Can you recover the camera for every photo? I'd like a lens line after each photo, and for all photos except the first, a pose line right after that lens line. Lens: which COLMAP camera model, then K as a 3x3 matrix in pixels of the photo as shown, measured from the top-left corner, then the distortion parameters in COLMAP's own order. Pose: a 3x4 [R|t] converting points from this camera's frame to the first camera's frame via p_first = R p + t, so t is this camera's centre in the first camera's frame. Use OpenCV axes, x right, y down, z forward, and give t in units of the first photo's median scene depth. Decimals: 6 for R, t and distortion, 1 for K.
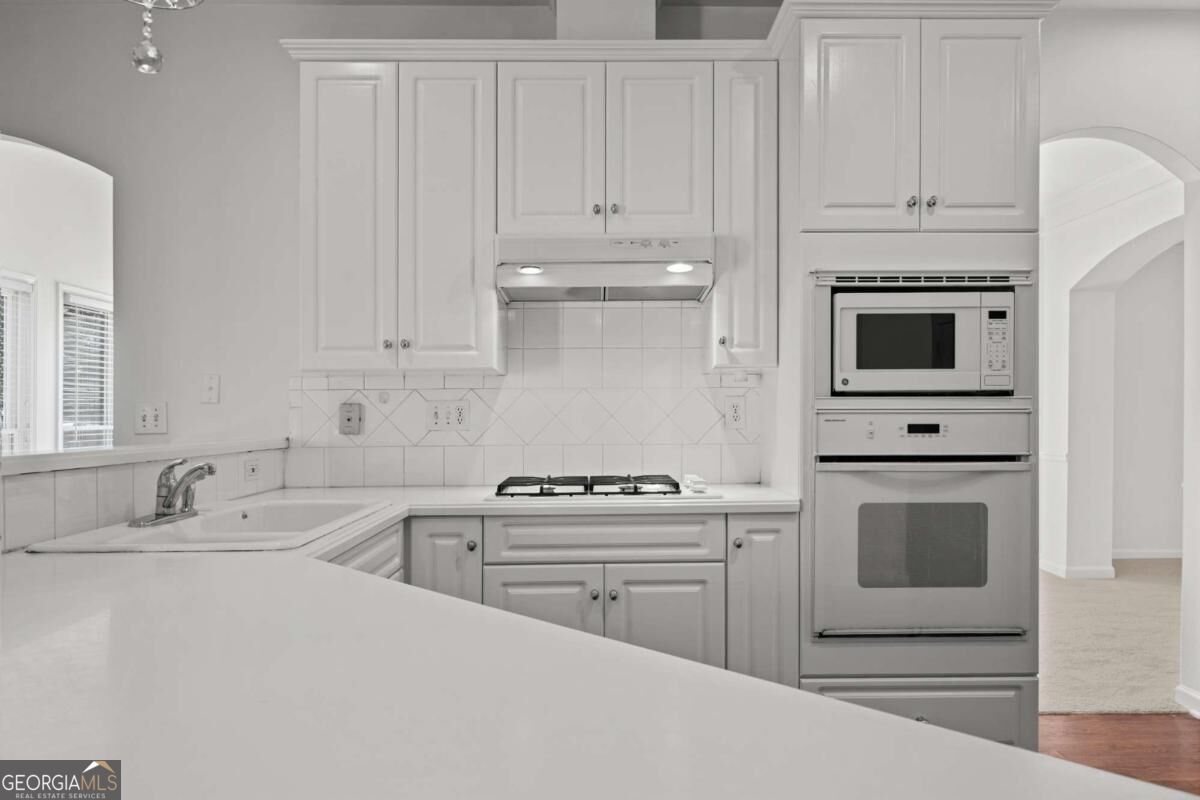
lens RADIAL K [[813.6, 0, 596.3], [0, 813.6, 418.8], [0, 0, 1]] dist [0.004378, 0.003833]
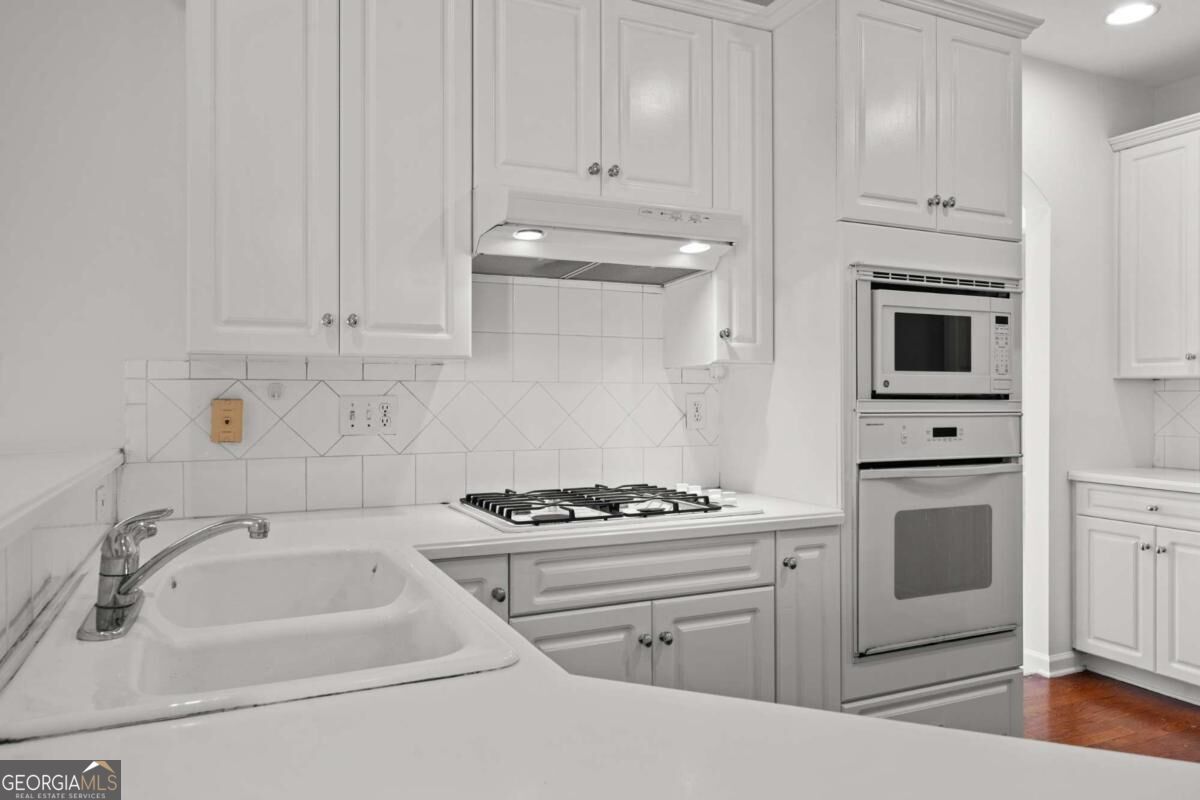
lens RADIAL K [[813.6, 0, 624.0], [0, 813.6, 401.0], [0, 0, 1]] dist [0.004378, 0.003833]
pose [[0.908786, 0.004092, 0.417242, -0.358327], [-0.004549, 0.999990, 0.000101, -0.023589], [-0.417237, -0.001990, 0.908795, 0.263558]]
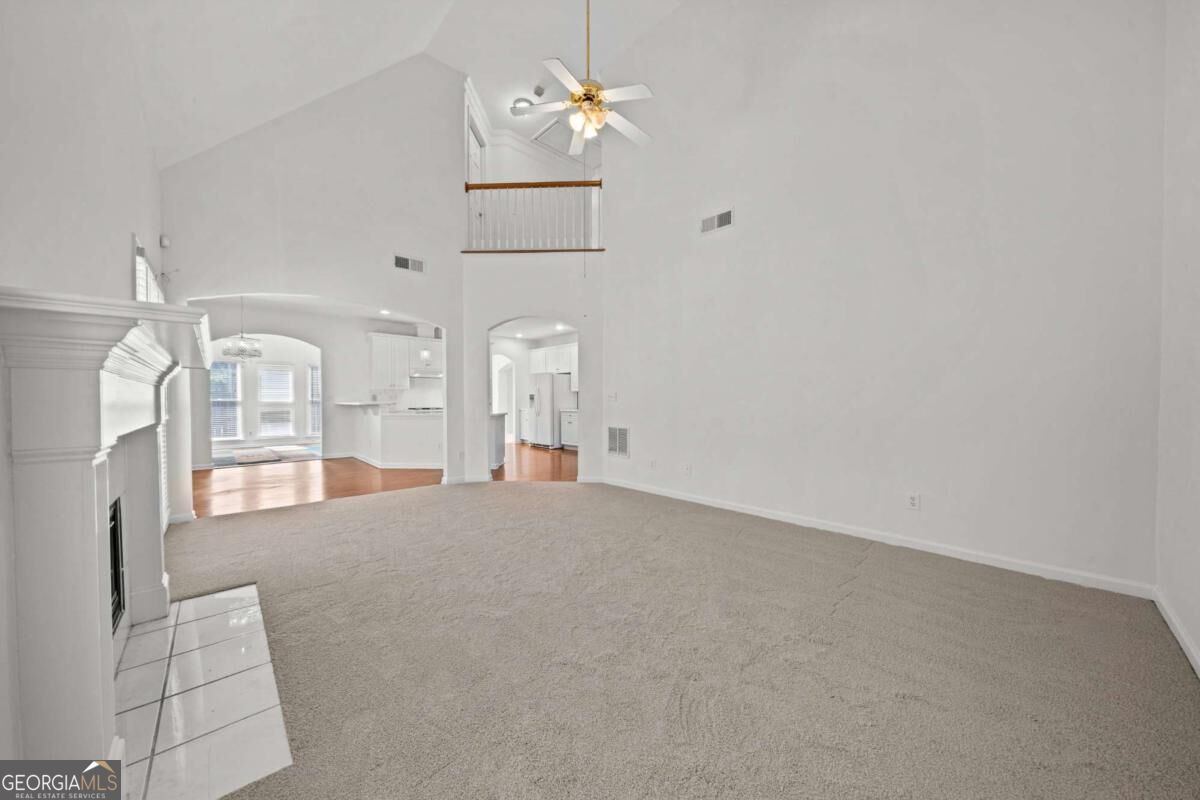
lens RADIAL K [[413.7, 0, 606.5], [0, 413.7, 406.8], [0, 0, 1]] dist [-0.006872, -0.000181]
pose [[0.731954, -0.003178, 0.681347, -1.277949], [-0.000044, 0.999989, 0.004712, 0.056893], [-0.681354, -0.003479, 0.731945, -2.483253]]
